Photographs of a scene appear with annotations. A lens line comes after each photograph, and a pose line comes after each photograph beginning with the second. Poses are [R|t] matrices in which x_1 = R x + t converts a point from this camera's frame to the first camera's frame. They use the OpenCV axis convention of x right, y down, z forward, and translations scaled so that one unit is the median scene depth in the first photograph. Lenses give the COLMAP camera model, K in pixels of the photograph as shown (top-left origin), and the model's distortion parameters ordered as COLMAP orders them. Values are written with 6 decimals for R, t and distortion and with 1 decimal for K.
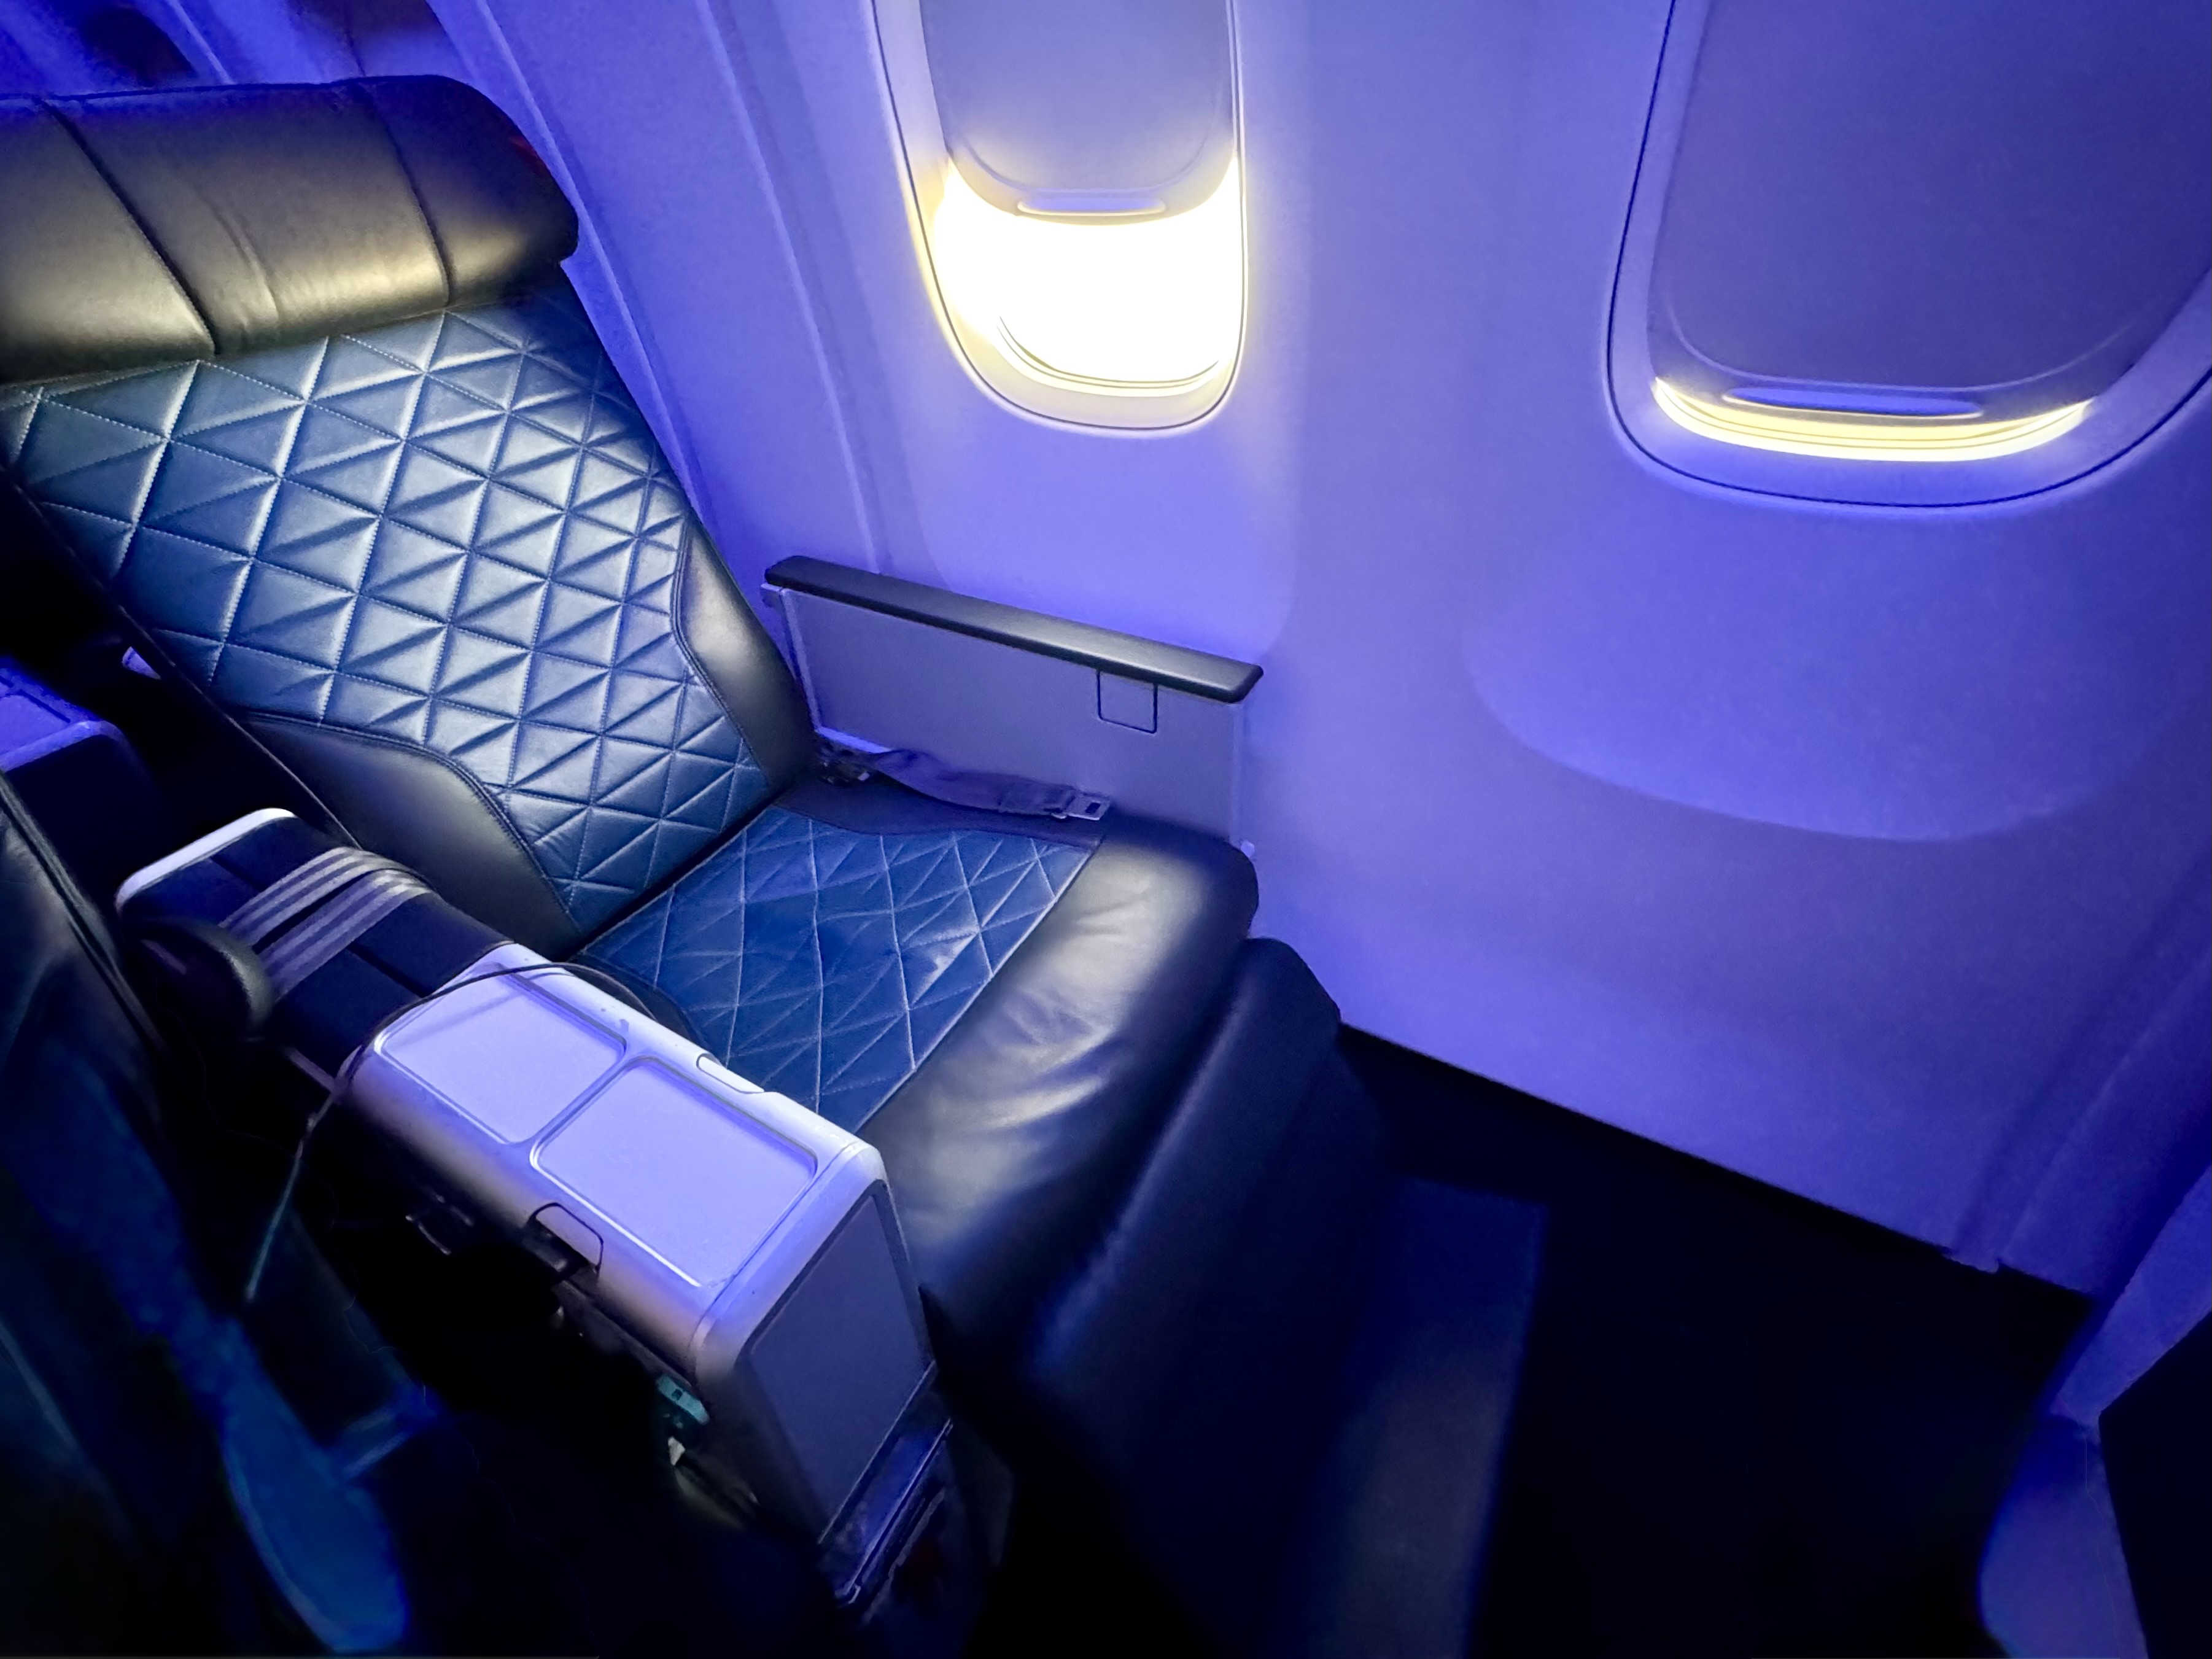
lens RADIAL K [[894.6, 0, 1106.0], [0, 894.6, 829.5], [0, 0, 1]] dist [0.000340, 0.000020]
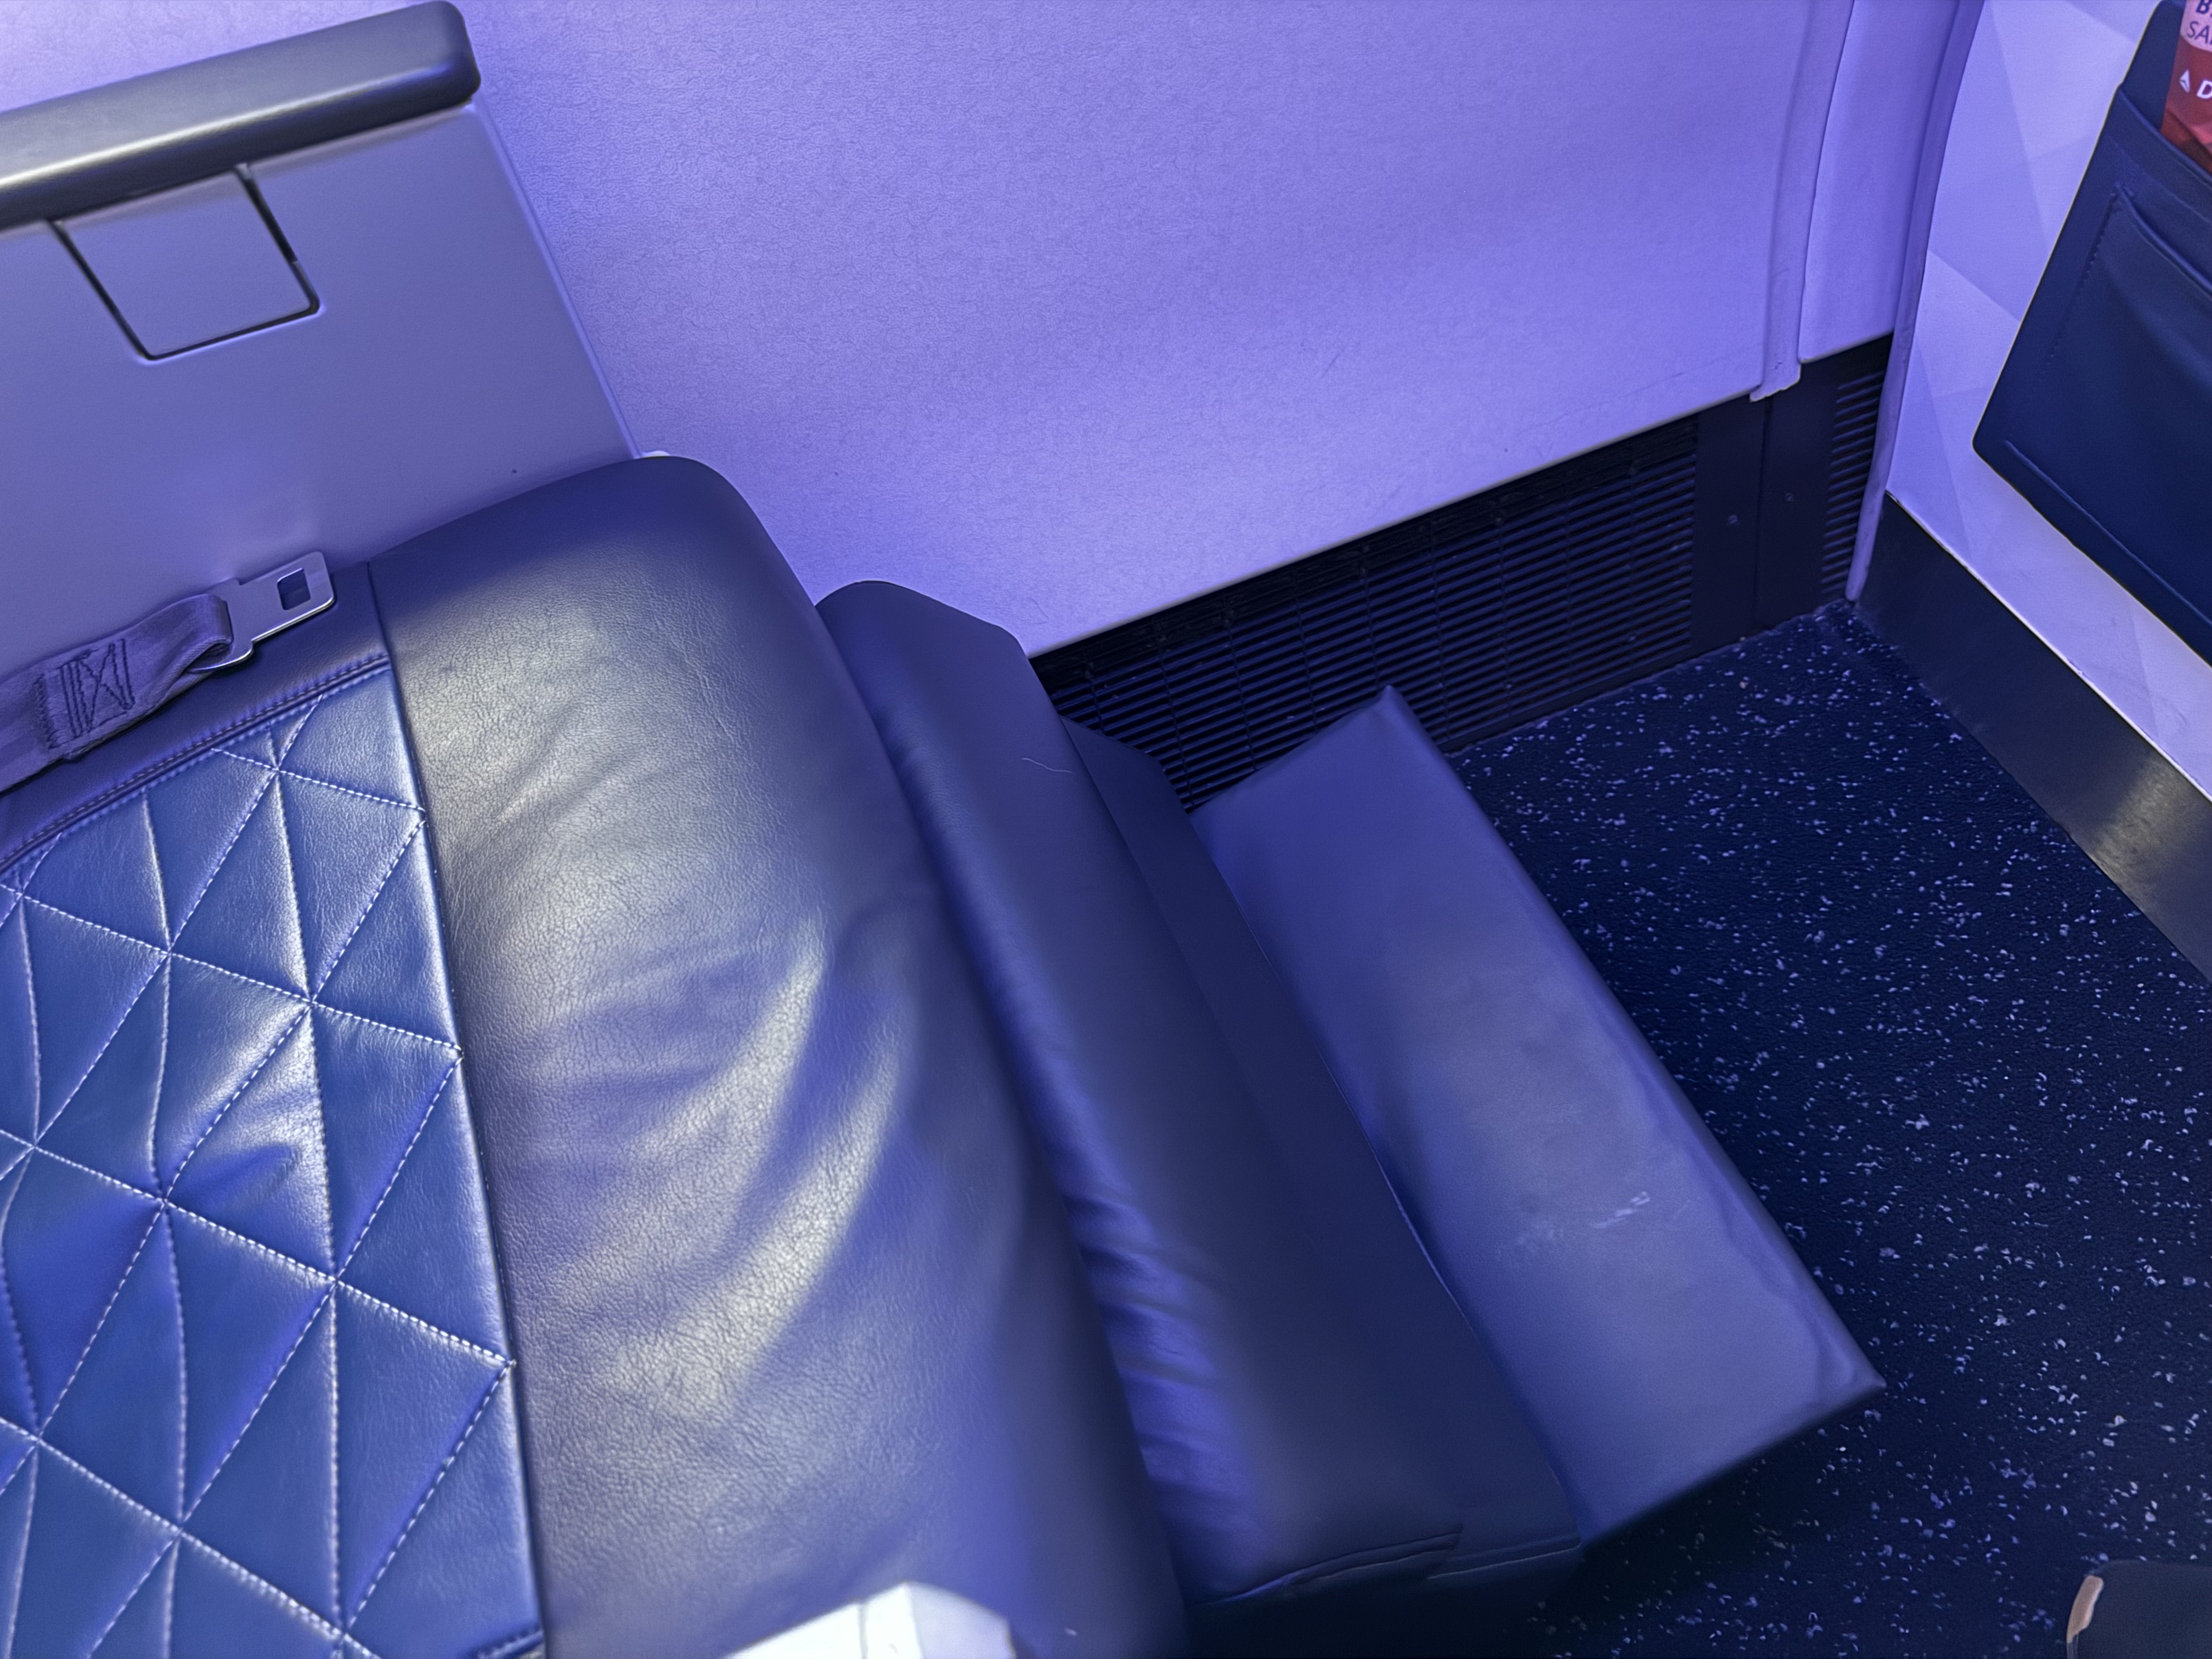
lens RADIAL K [[1365.2, 0, 1106.0], [0, 1365.2, 829.5], [0, 0, 1]] dist [-0.035926, -0.001380]
pose [[0.616325, -0.651882, 0.441806, -0.138173], [0.526006, 0.758304, 0.385088, 0.017894], [-0.586056, -0.004946, 0.810256, 0.349222]]
